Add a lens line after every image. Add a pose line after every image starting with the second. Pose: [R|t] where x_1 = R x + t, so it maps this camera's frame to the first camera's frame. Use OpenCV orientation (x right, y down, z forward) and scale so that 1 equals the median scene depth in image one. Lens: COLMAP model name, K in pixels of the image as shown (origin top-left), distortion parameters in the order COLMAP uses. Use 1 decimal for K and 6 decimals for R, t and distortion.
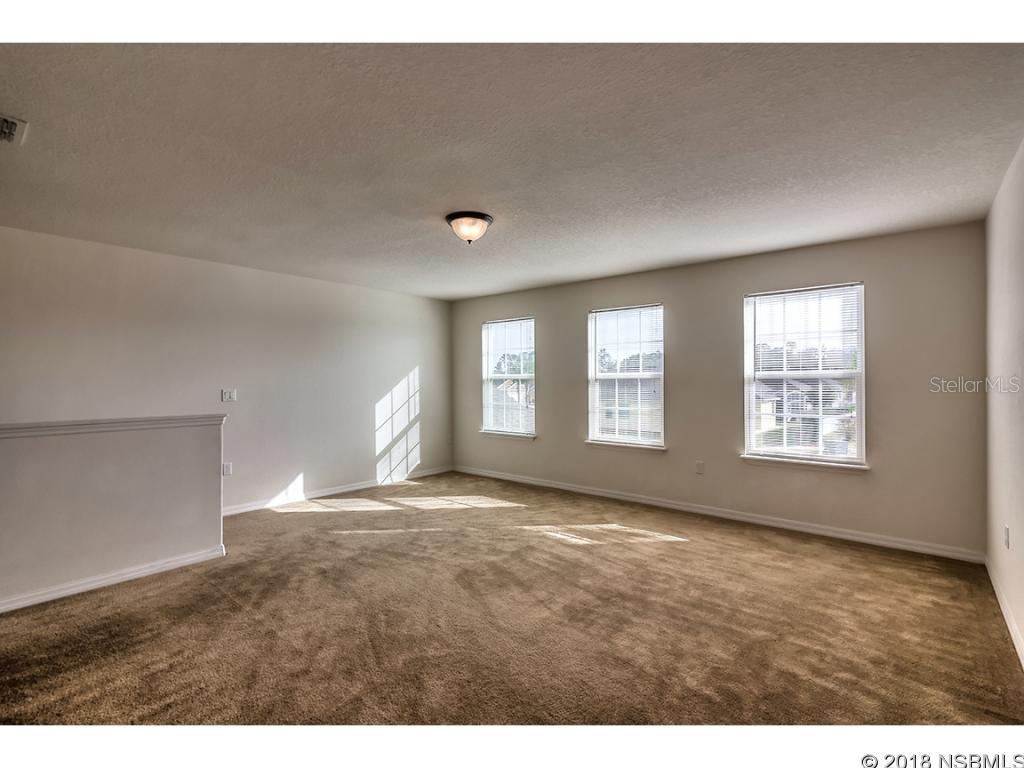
lens RADIAL K [[478.2, 0, 512.0], [0, 478.2, 380.9], [0, 0, 1]] dist [0.004582, 0.002697]
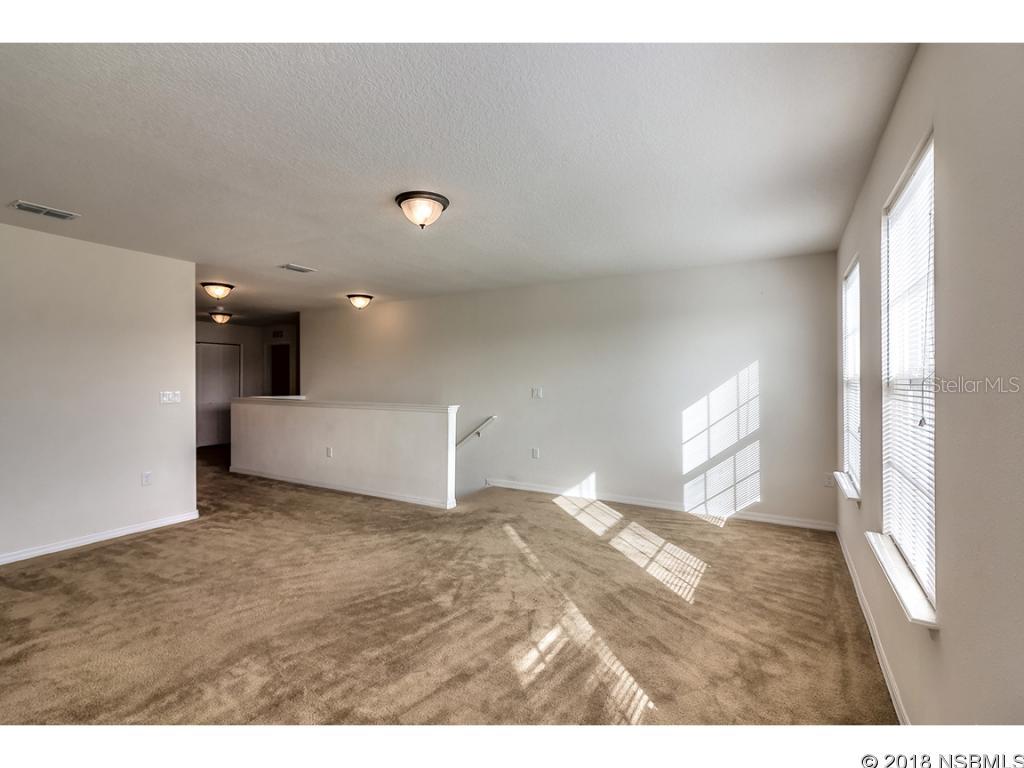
lens RADIAL K [[478.2, 0, 509.6], [0, 478.2, 382.9], [0, 0, 1]] dist [0.004582, 0.002697]
pose [[0.149600, 0.007825, -0.988716, 0.468756], [0.002289, 0.999963, 0.008260, -0.004898], [0.988744, -0.003499, 0.149576, 0.588088]]
